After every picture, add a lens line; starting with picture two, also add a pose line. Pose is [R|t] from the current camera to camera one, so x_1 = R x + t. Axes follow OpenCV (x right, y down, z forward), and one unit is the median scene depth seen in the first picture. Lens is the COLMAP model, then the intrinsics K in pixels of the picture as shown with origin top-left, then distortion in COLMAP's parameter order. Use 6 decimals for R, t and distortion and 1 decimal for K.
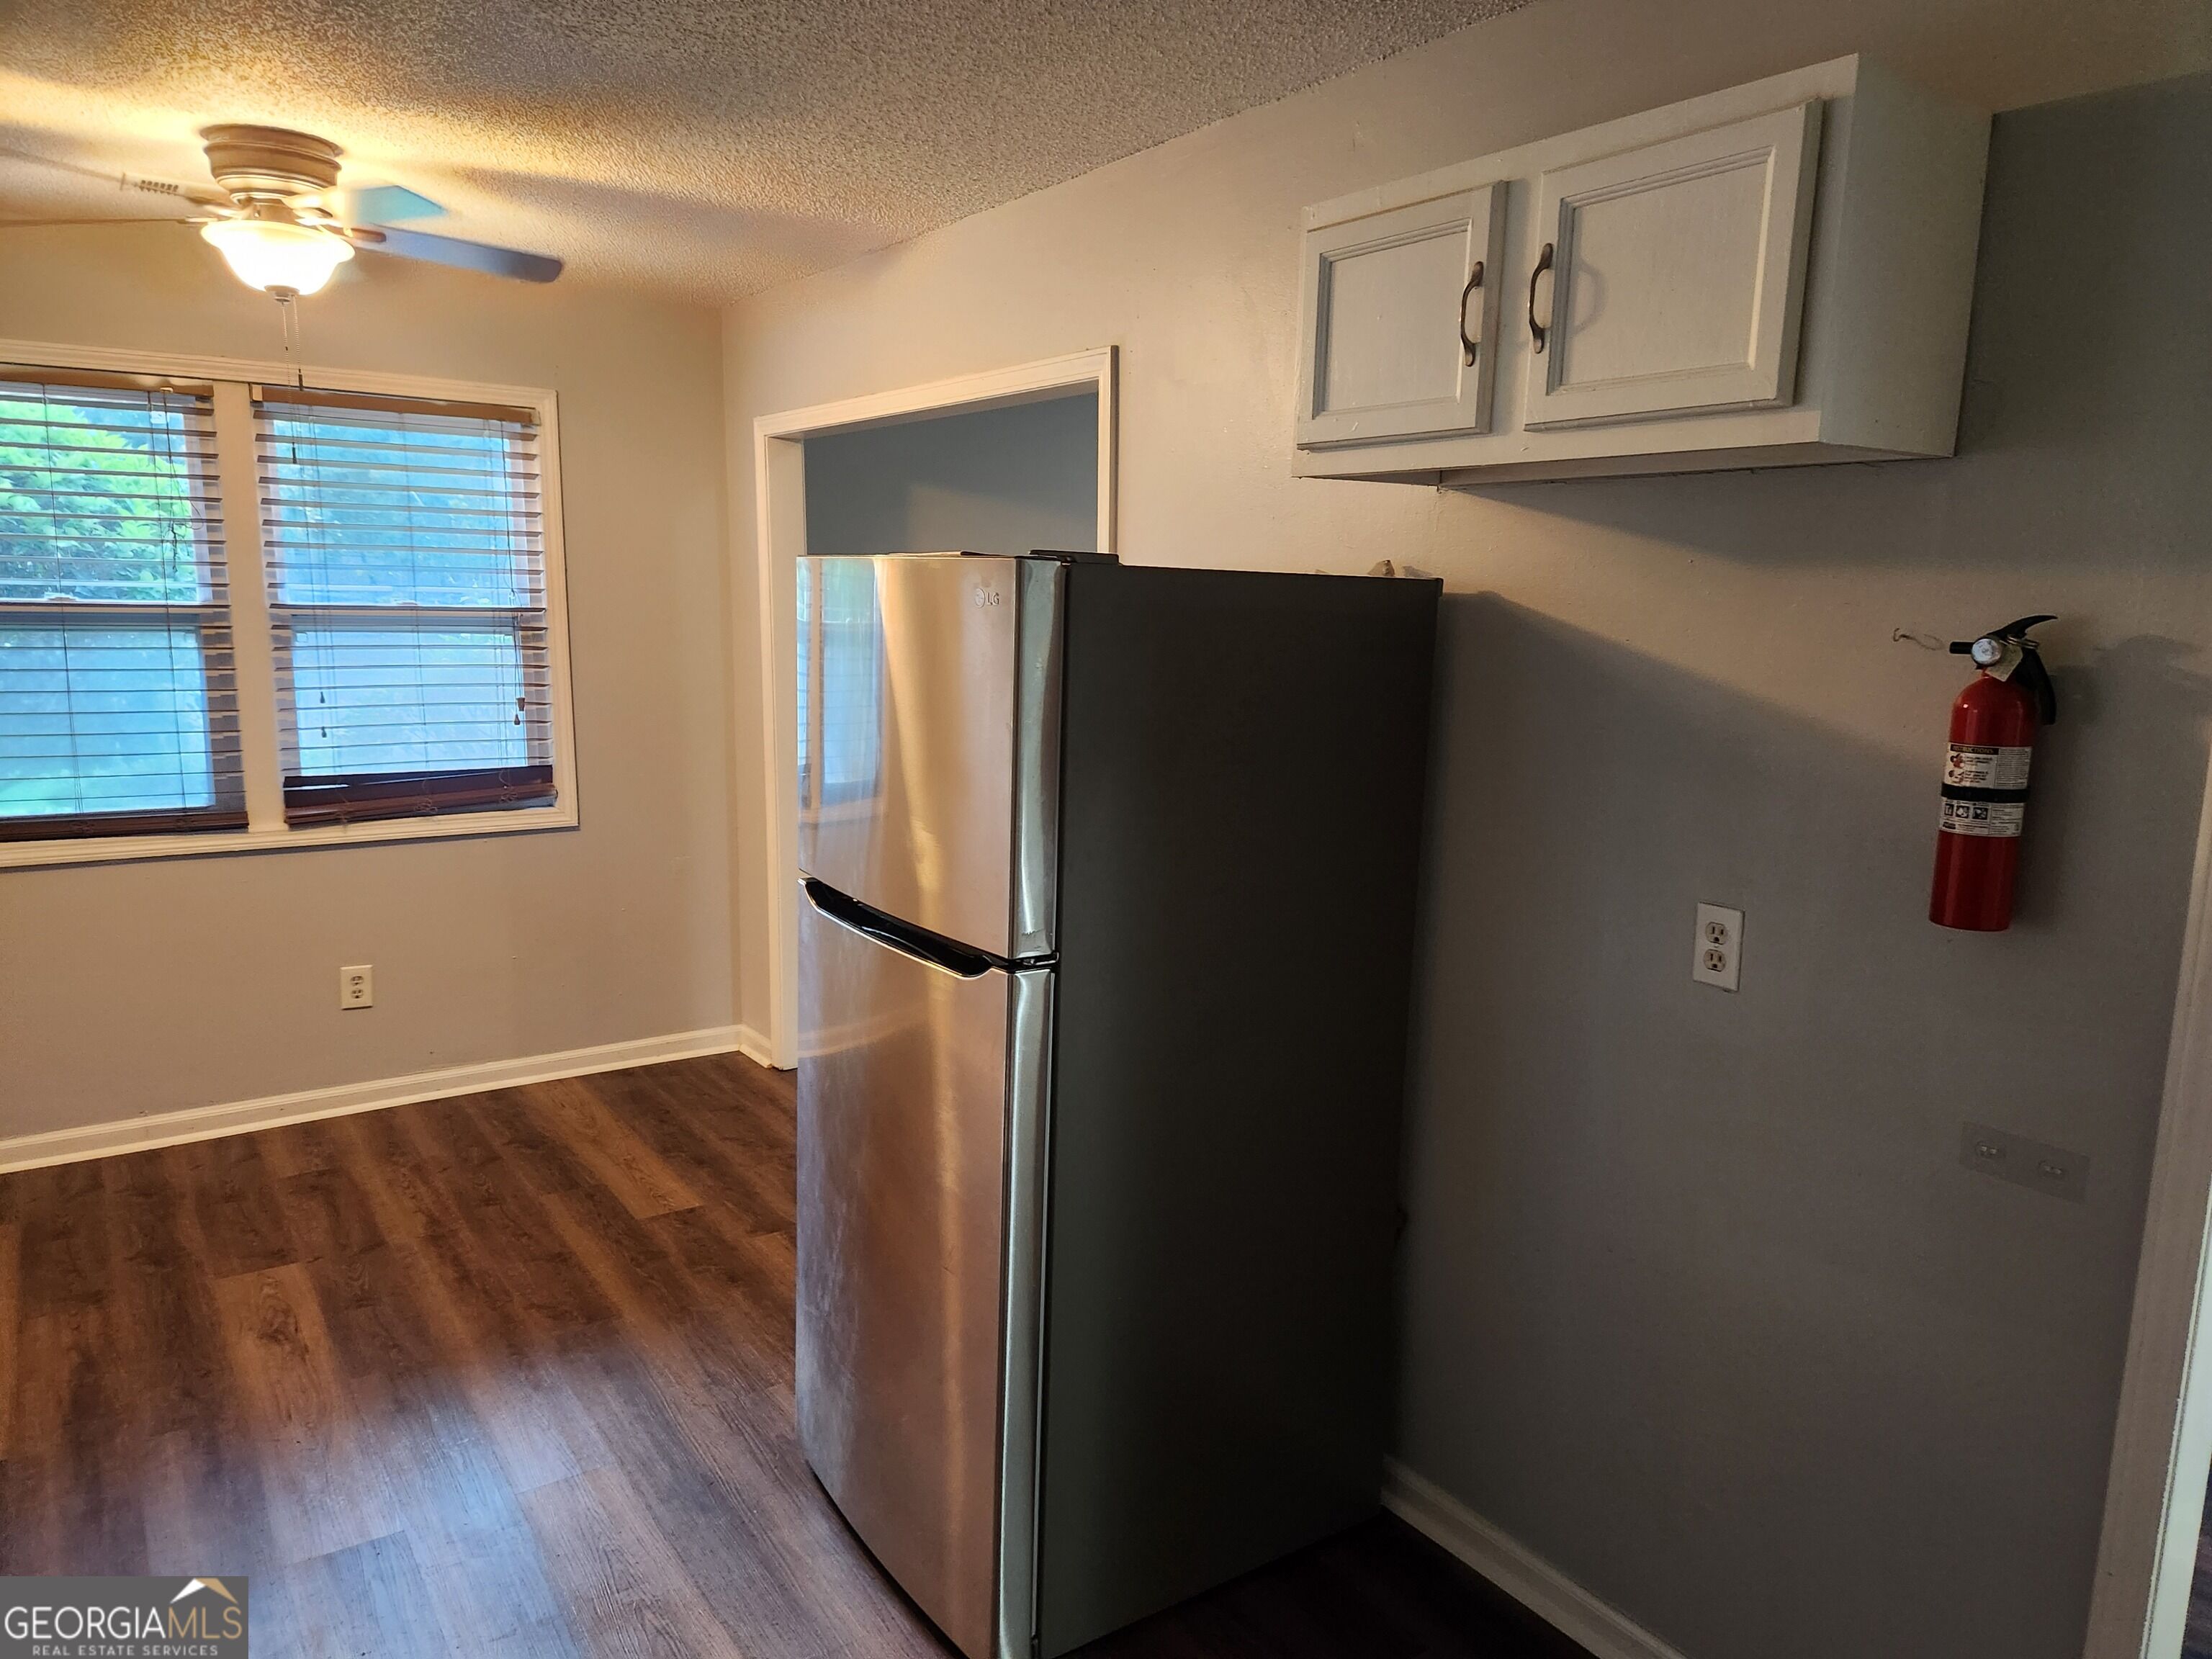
lens RADIAL K [[1485.0, 0, 1121.2], [0, 1485.0, 854.6], [0, 0, 1]] dist [0.083634, -0.085361]
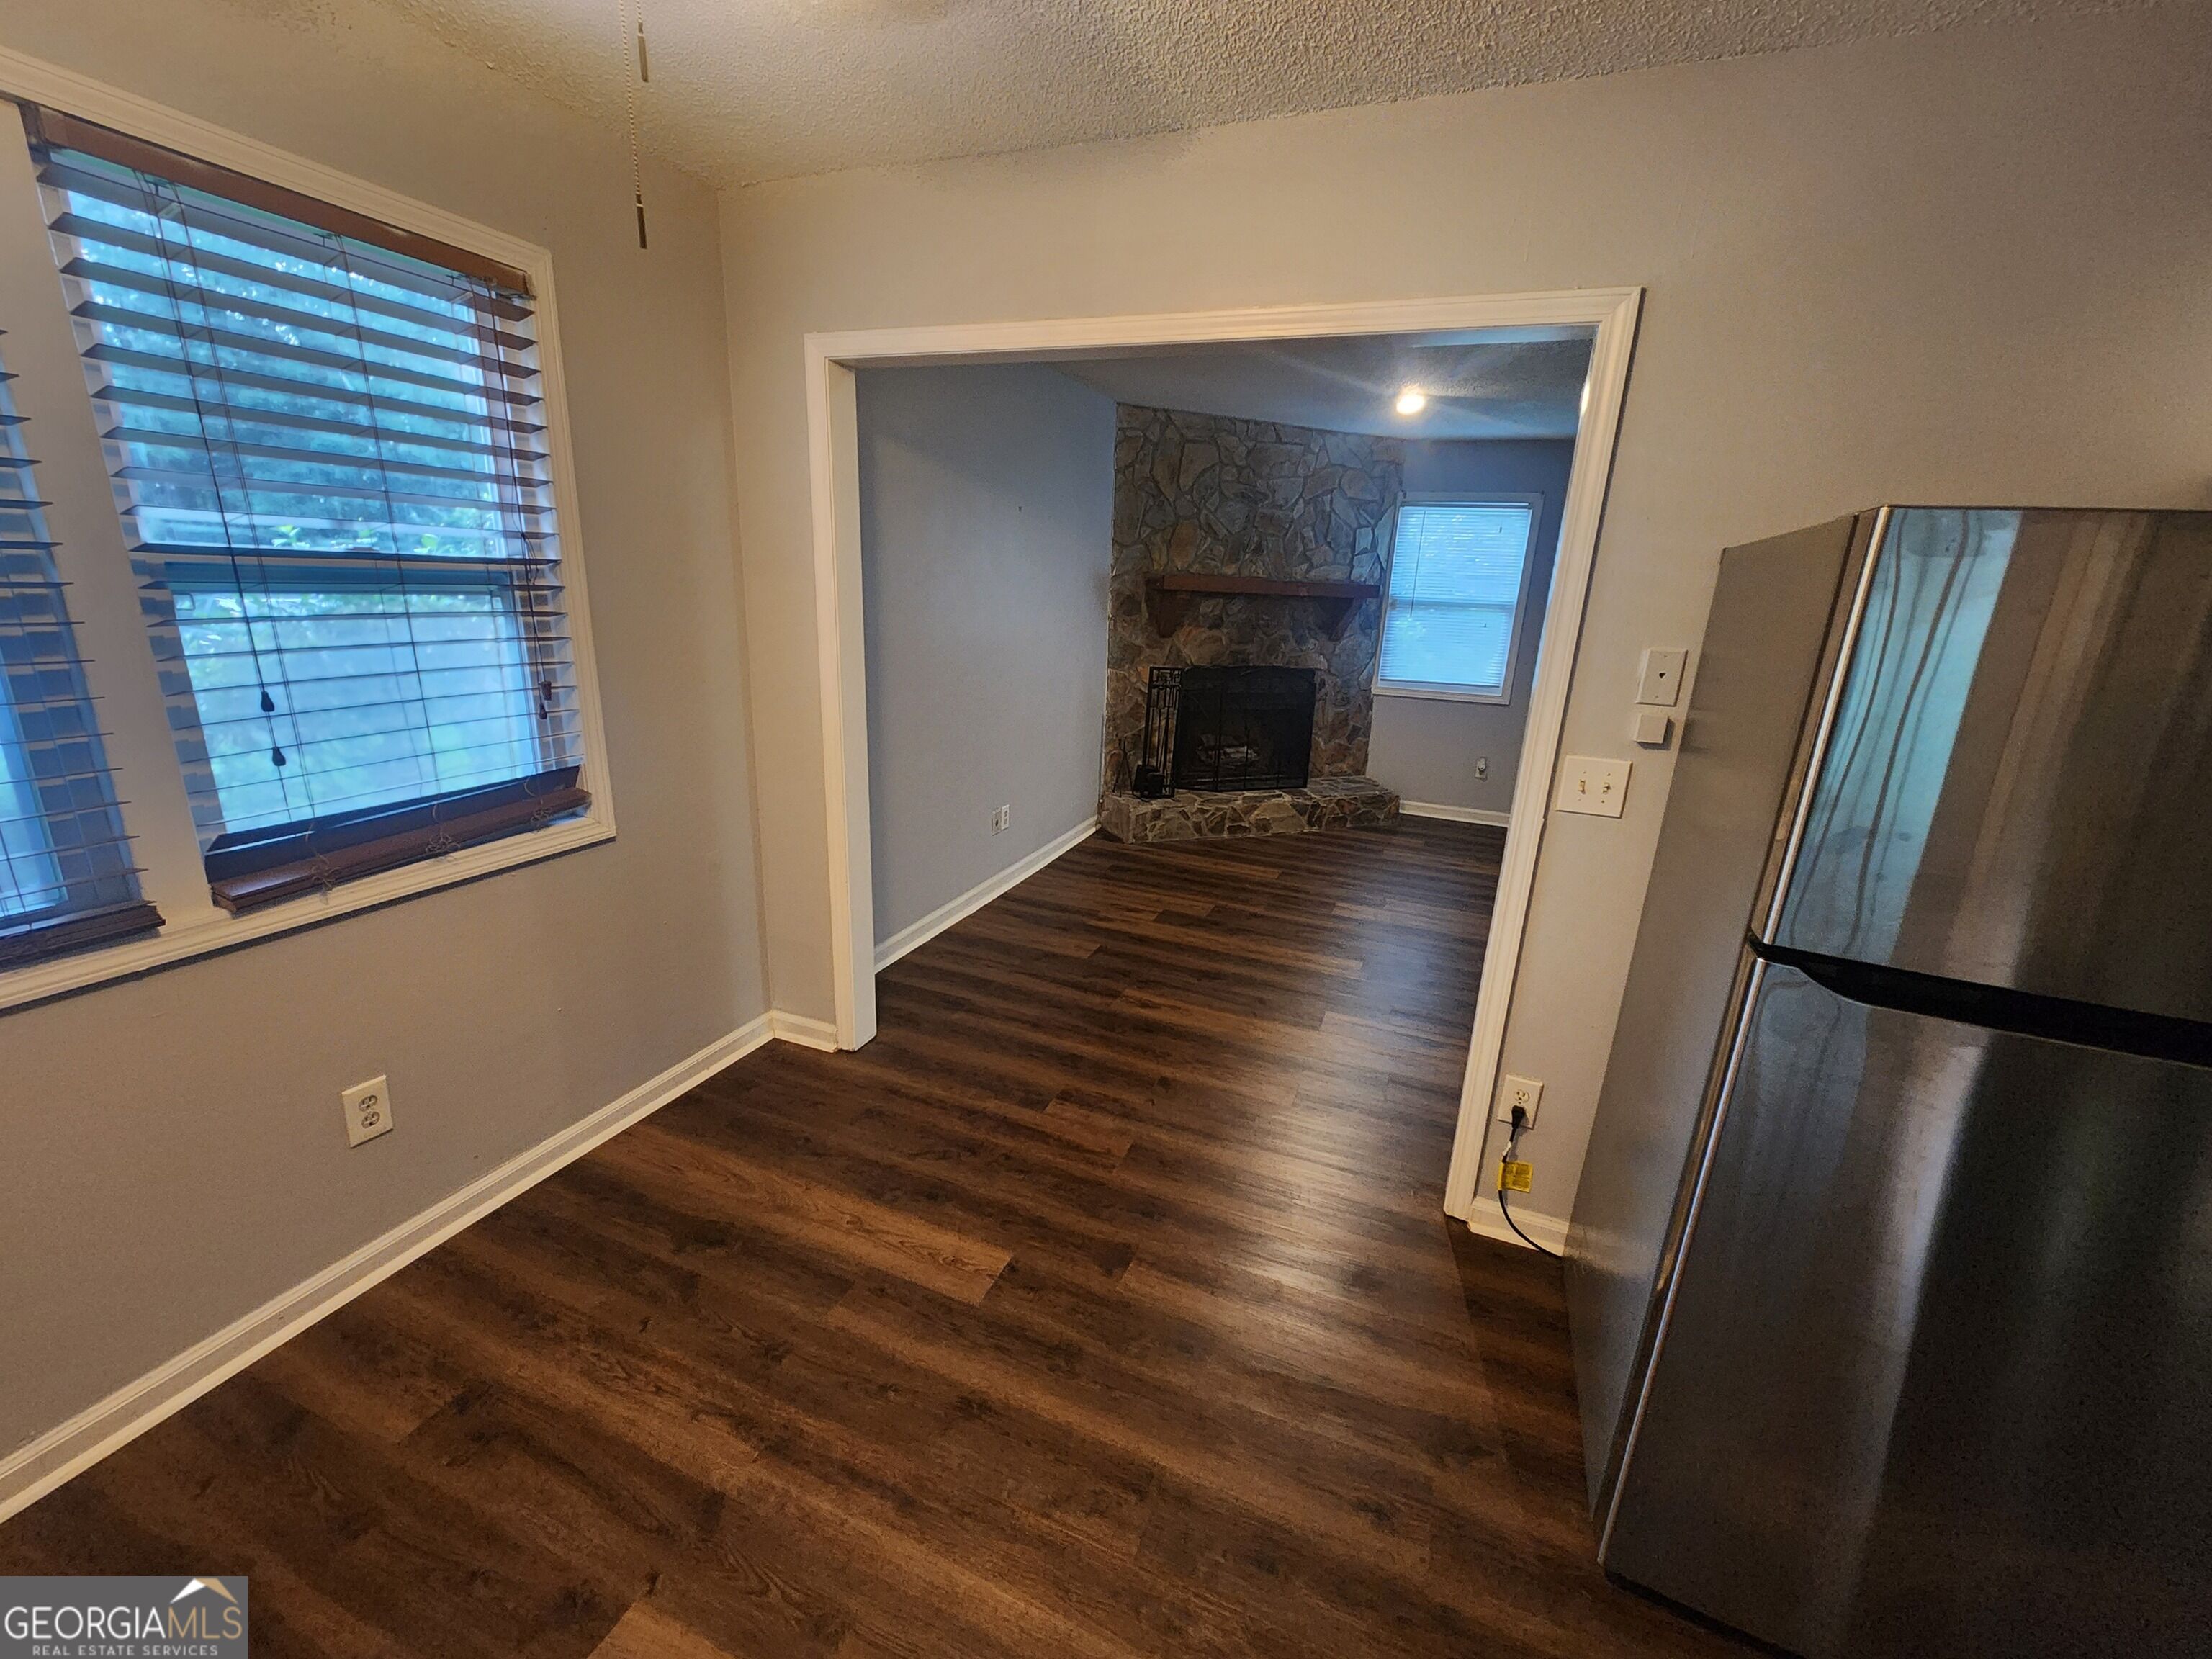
lens RADIAL K [[901.6, 0, 1108.2], [0, 901.6, 841.2], [0, 0, 1]] dist [-0.000178, 0.000297]
pose [[0.840083, -0.136048, 0.525120, -0.595871], [0.068618, 0.986914, 0.145916, -0.104876], [-0.538100, -0.086549, 0.838426, 0.670627]]
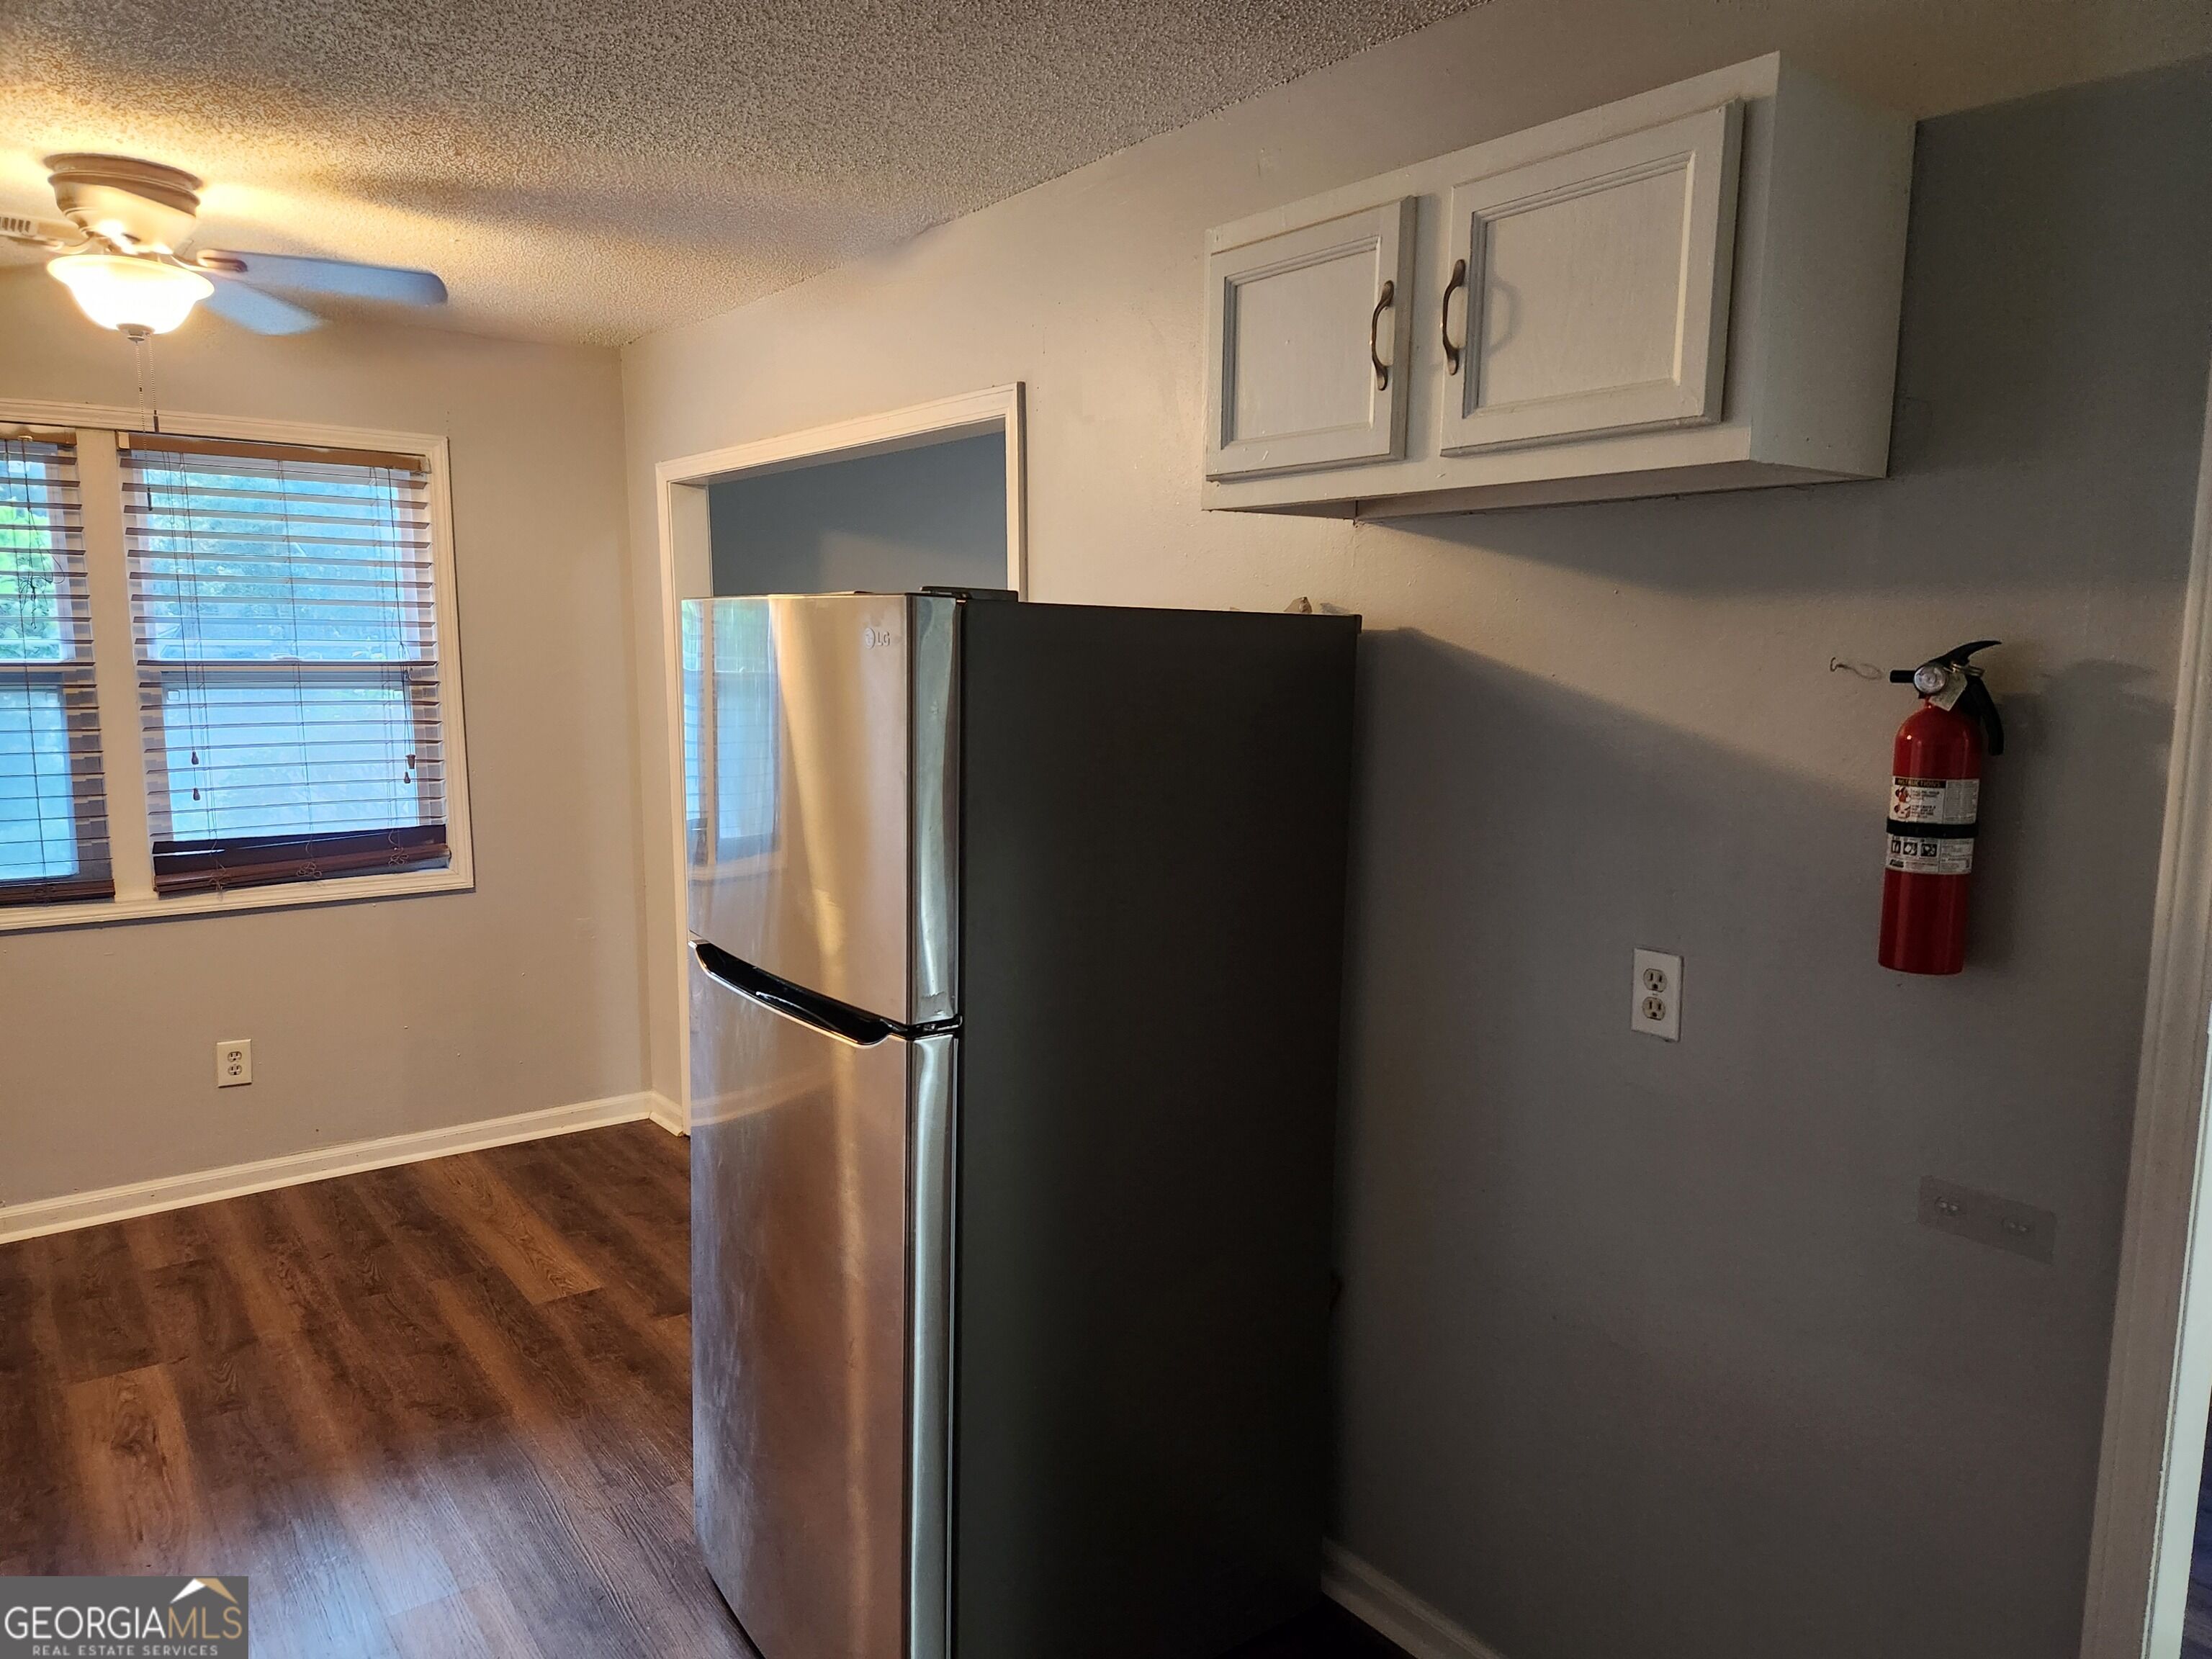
lens RADIAL K [[1481.1, 0, 1110.8], [0, 1481.1, 859.6], [0, 0, 1]] dist [0.080945, -0.070431]
pose [[0.999140, -0.018500, 0.037119, 0.012628], [0.019568, 0.999399, -0.028613, -0.002547], [-0.036567, 0.029315, 0.998901, 0.044228]]
